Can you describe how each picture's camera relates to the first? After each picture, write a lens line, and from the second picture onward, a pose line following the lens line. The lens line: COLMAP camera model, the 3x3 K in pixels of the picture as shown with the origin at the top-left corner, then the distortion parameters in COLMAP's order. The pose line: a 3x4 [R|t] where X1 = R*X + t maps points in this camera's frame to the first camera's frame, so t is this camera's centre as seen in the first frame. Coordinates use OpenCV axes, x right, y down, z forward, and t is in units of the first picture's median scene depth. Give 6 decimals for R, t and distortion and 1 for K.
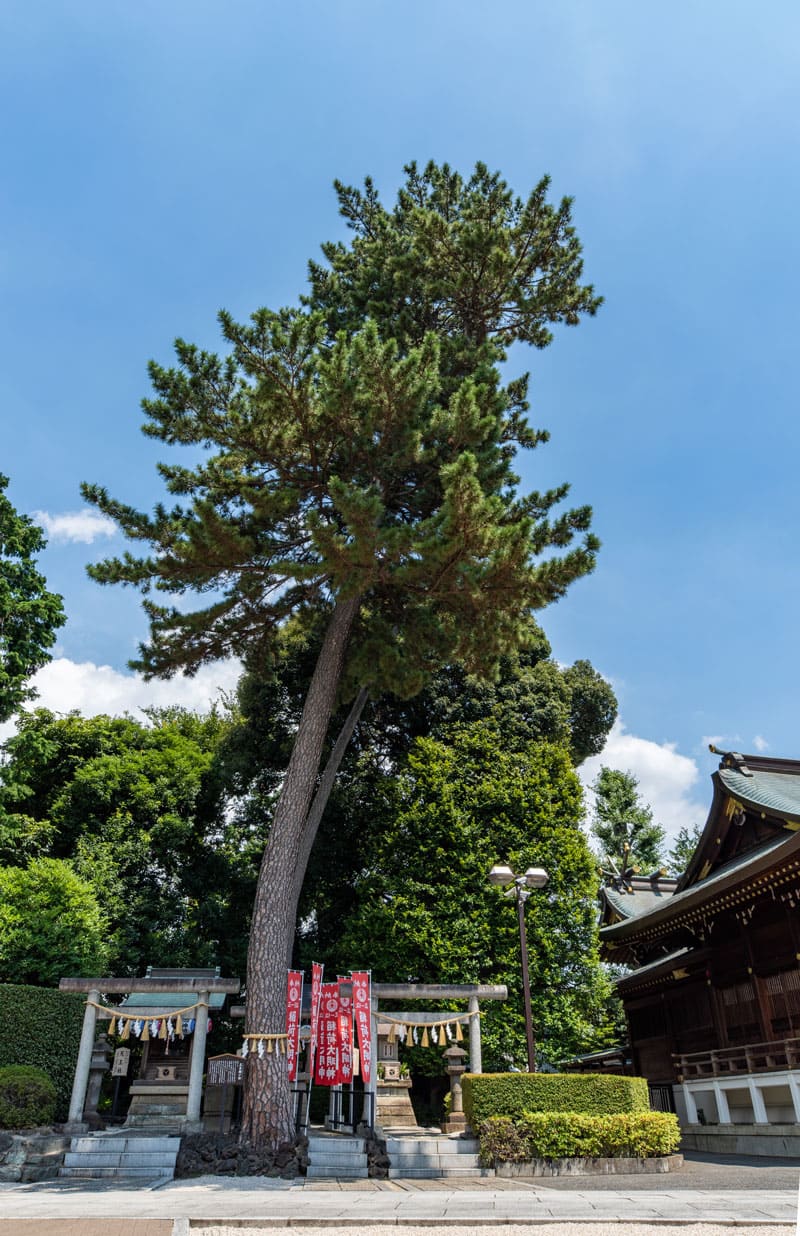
lens RADIAL K [[869.7, 0, 400.0], [0, 869.7, 618.0], [0, 0, 1]] dist [0.003444, 0.001233]
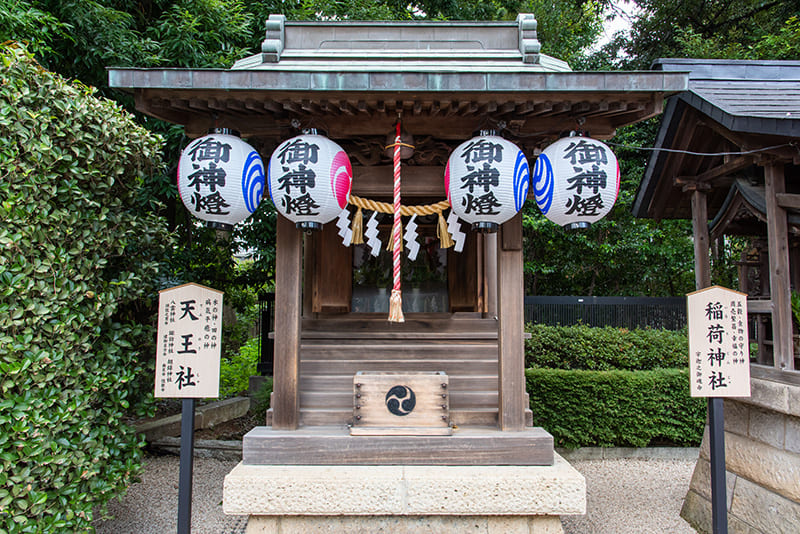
lens RADIAL K [[585.7, 0, 400.0], [0, 585.7, 267.0], [0, 0, 1]] dist [0.004571, -0.005412]
pose [[0.992806, -0.002710, -0.119701, -0.262644], [0.055049, 0.898143, 0.436245, 0.453891], [0.106326, -0.439696, 0.891831, 0.929815]]
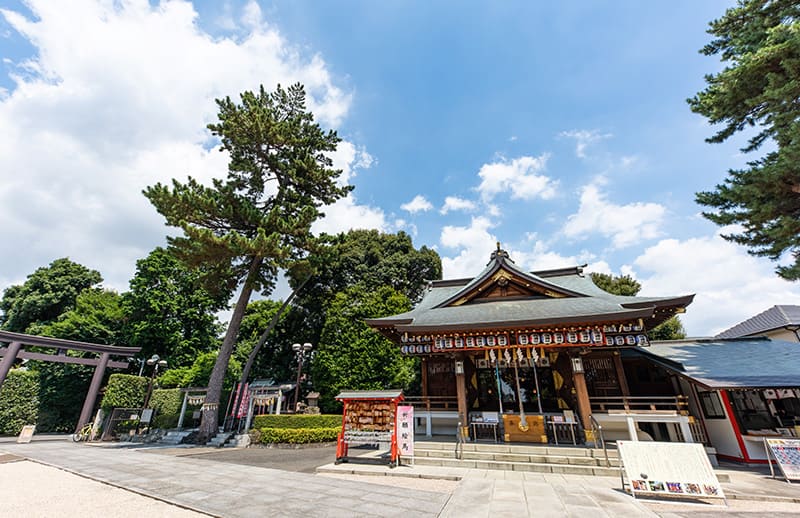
lens RADIAL K [[349.2, 0, 398.8], [0, 349.2, 248.3], [0, 0, 1]] dist [-0.001164, -0.000286]
pose [[0.866593, -0.204598, -0.455145, 1.009853], [0.240294, 0.970467, 0.021271, 0.033052], [0.437351, -0.127802, 0.890163, 0.156200]]
